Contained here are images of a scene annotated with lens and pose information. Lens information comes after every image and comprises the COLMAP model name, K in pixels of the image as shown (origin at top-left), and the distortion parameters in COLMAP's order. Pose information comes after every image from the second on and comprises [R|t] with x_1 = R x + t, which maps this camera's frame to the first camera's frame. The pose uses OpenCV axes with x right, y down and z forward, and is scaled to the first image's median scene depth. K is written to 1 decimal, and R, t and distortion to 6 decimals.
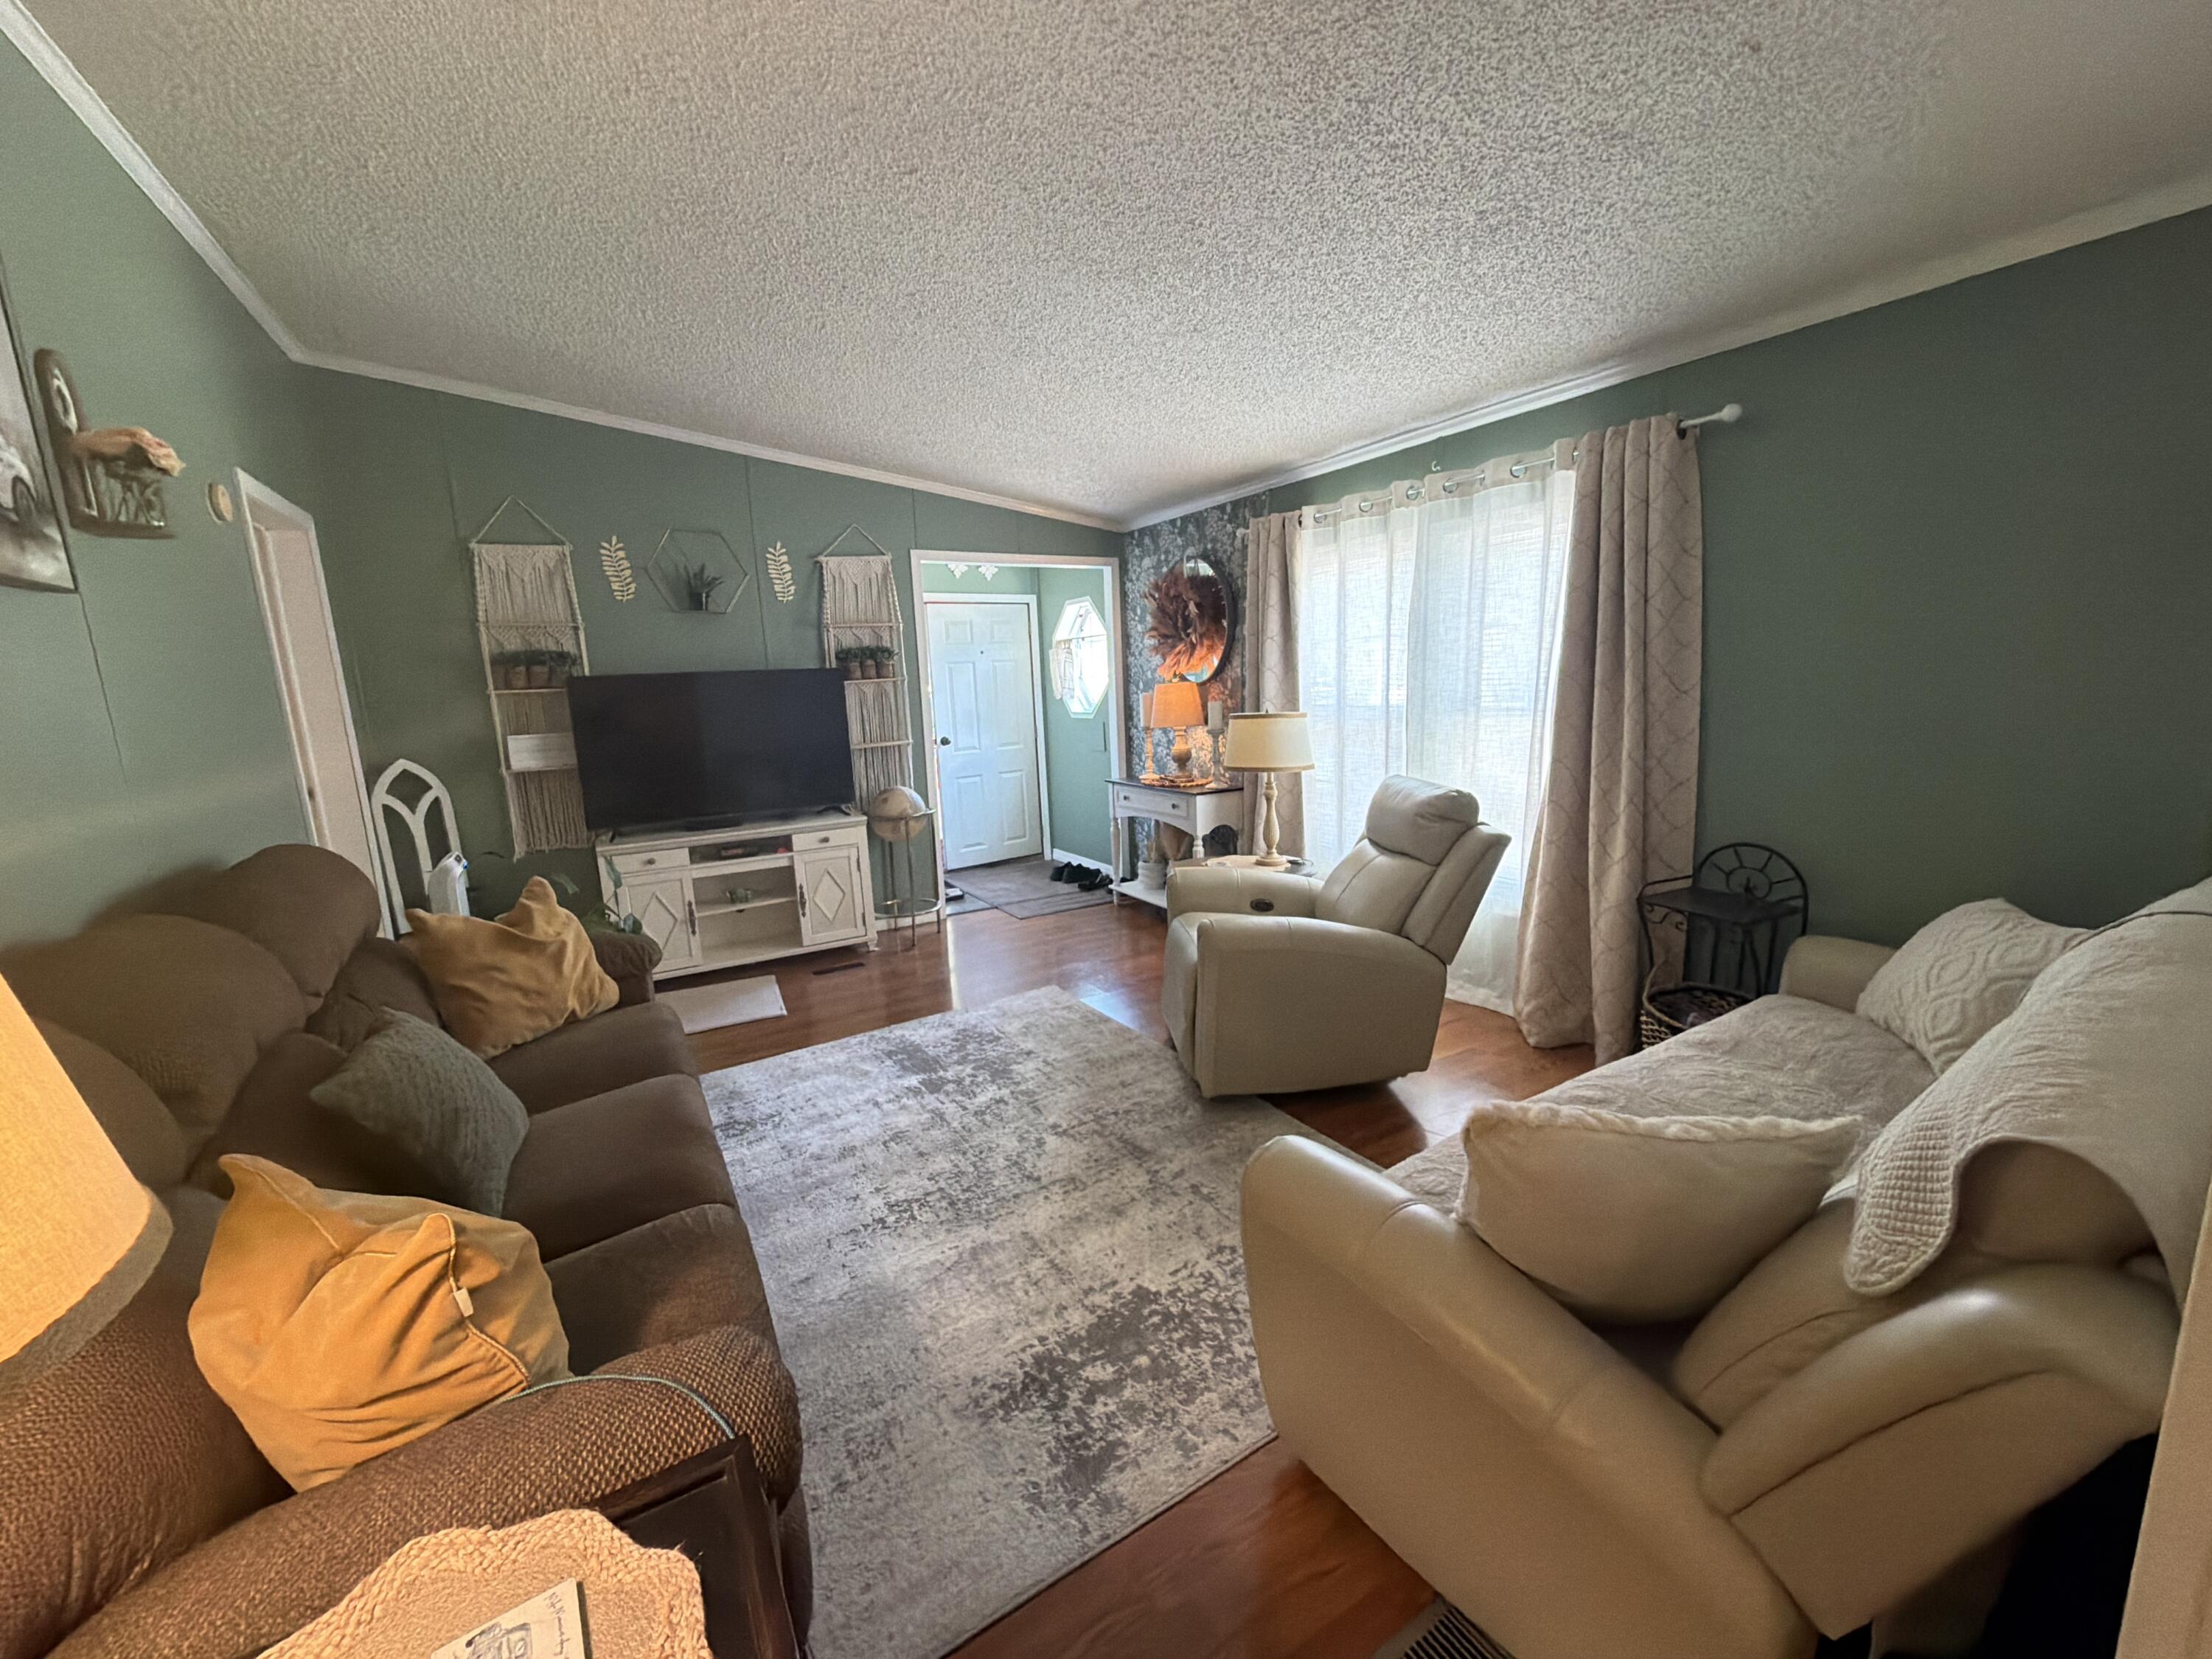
lens RADIAL K [[875.9, 0, 1102.4], [0, 875.9, 828.0], [0, 0, 1]] dist [-0.000330, -0.000625]
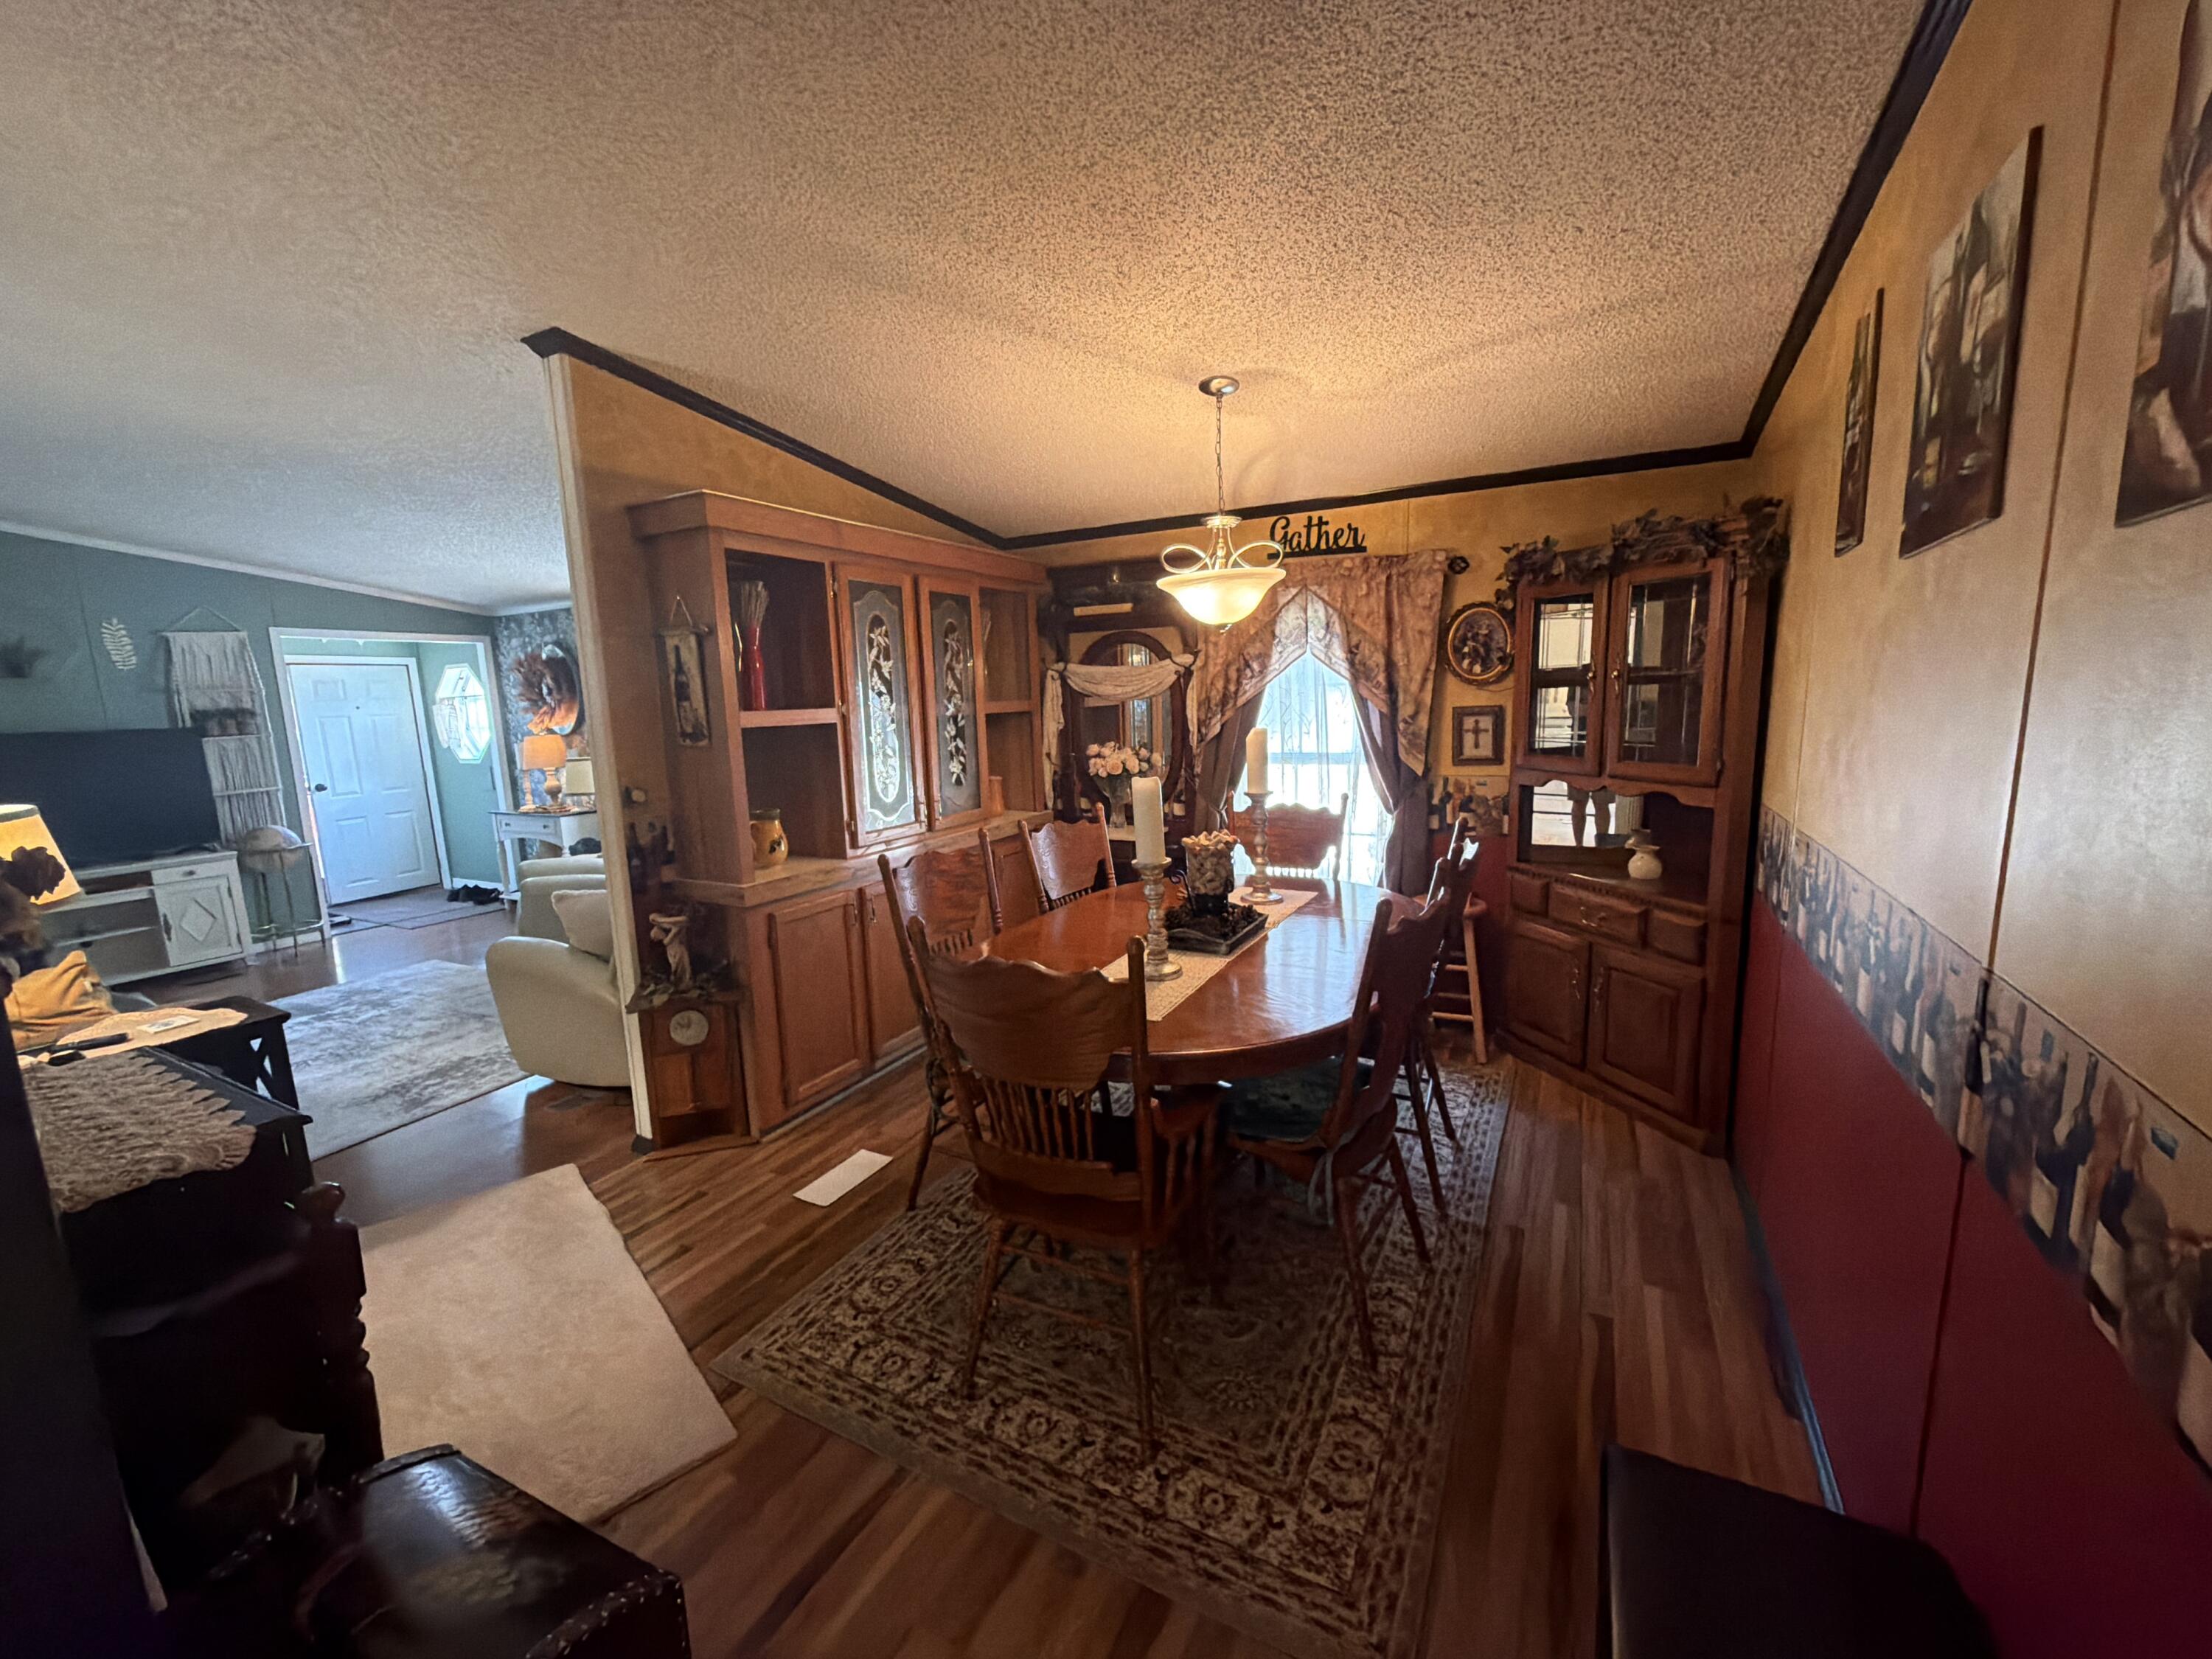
lens RADIAL K [[875.9, 0, 1102.4], [0, 875.9, 828.0], [0, 0, 1]] dist [-0.000330, -0.000625]
pose [[0.854018, -0.066863, 0.515928, 0.117473], [0.087817, 0.996004, -0.016284, 0.073630], [-0.512778, 0.059214, 0.856477, -0.588547]]
